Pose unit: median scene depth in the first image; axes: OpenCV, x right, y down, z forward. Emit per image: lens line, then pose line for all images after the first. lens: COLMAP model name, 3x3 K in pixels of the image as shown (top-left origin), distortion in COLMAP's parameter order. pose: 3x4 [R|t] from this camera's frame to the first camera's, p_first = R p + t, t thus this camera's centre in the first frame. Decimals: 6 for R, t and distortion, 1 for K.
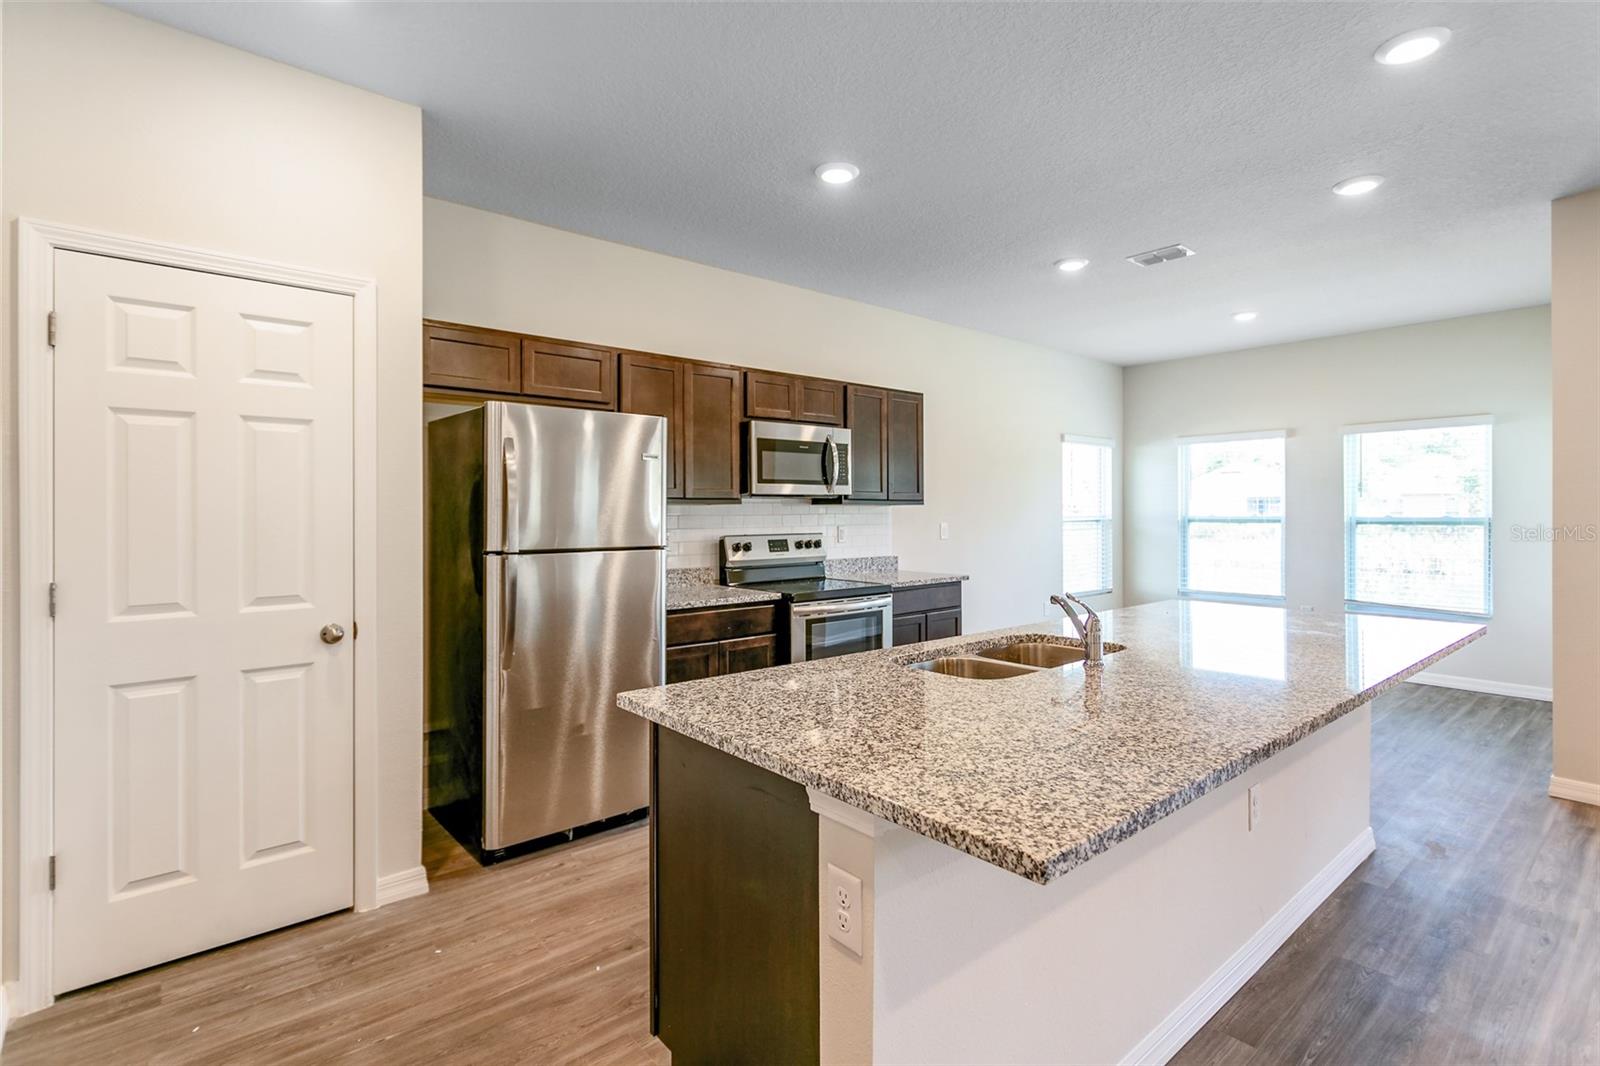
lens RADIAL K [[759.7, 0, 807.0], [0, 759.7, 509.7], [0, 0, 1]] dist [0.002795, 0.000107]
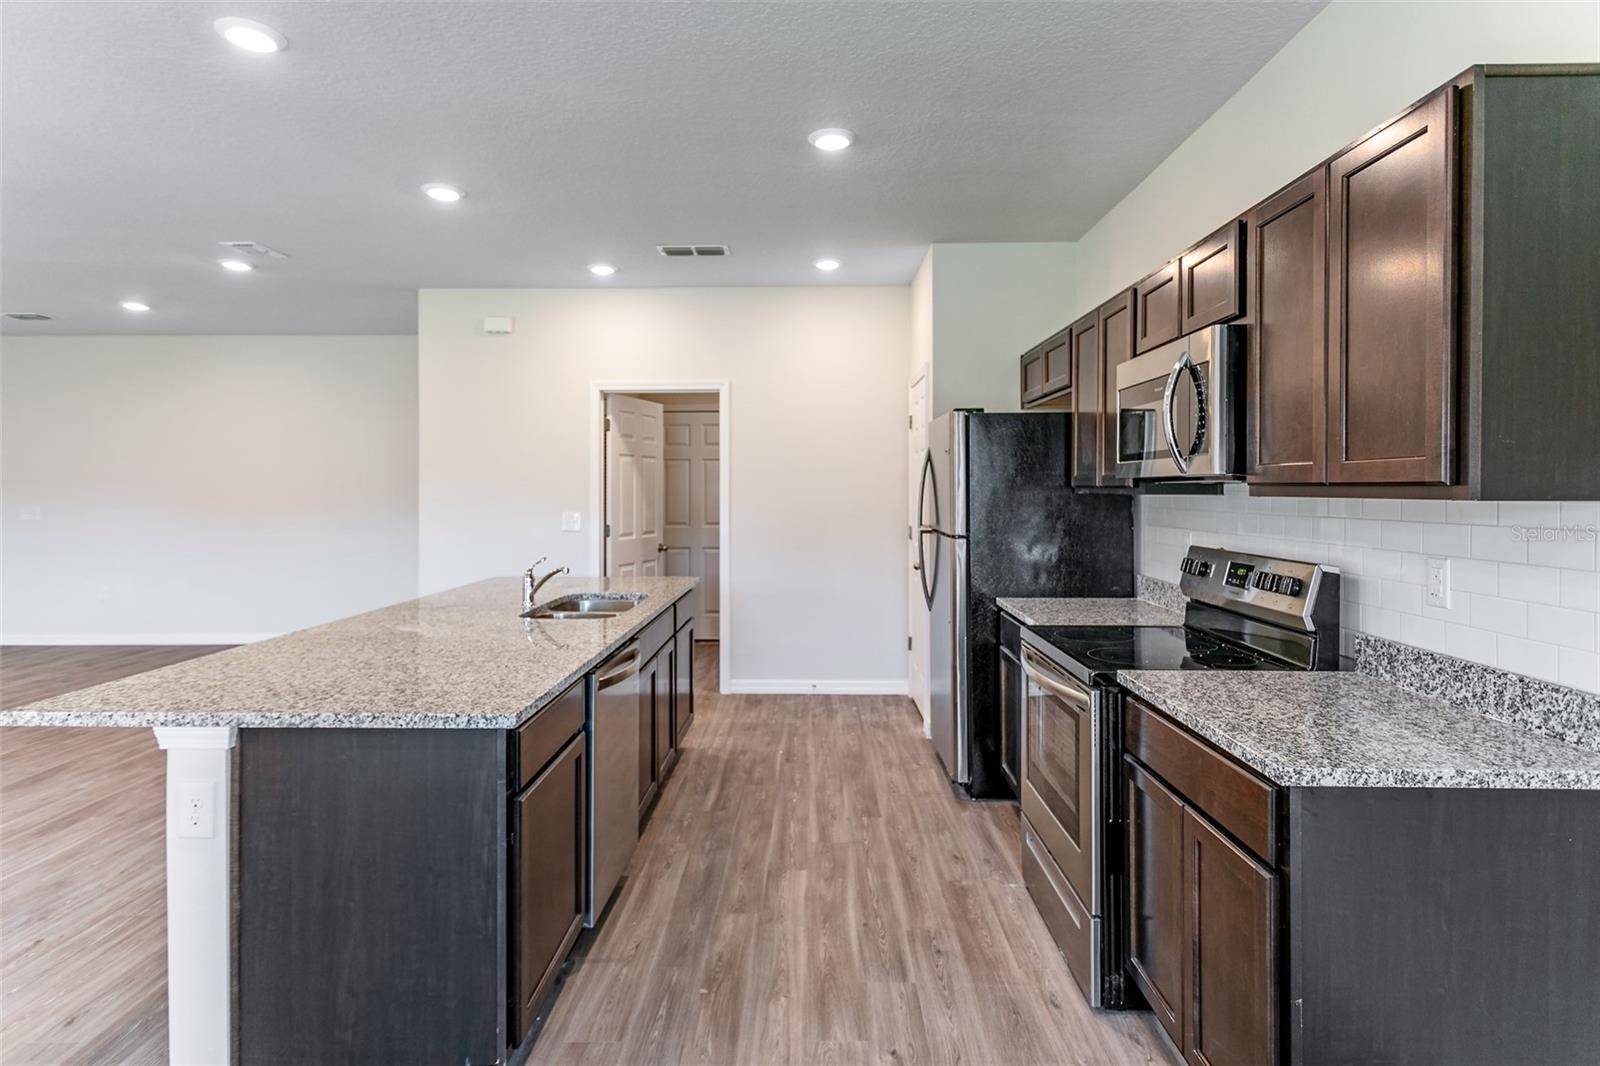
lens RADIAL K [[864.7, 0, 802.7], [0, 864.7, 489.7], [0, 0, 1]] dist [0.022711, 0.000074]
pose [[-0.662962, 0.006239, -0.748627, 0.615820], [0.005607, 0.999979, 0.003368, -0.014343], [0.748632, -0.001965, -0.662983, 1.203690]]
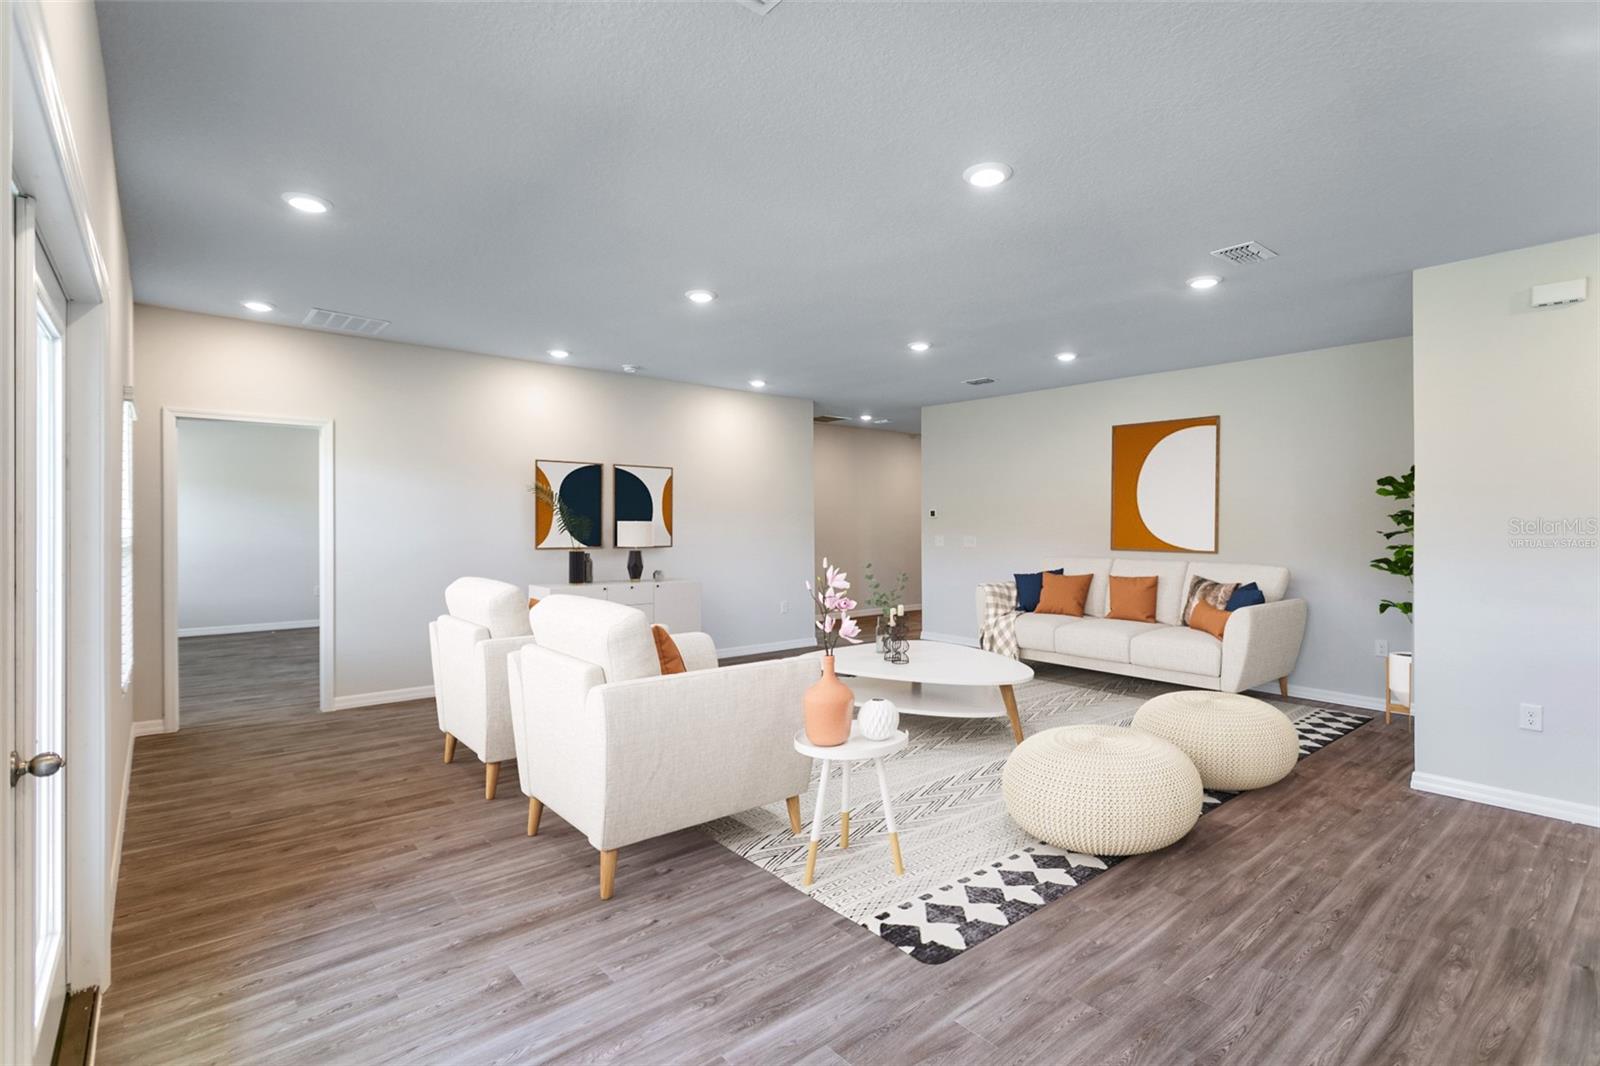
lens RADIAL K [[755.4, 0, 796.3], [0, 755.4, 528.3], [0, 0, 1]] dist [-0.001482, -0.000197]
pose [[-0.999971, -0.000550, 0.007586, 0.741216], [-0.000494, 0.999972, 0.007464, -0.017211], [-0.007590, 0.007460, -0.999943, 0.794967]]
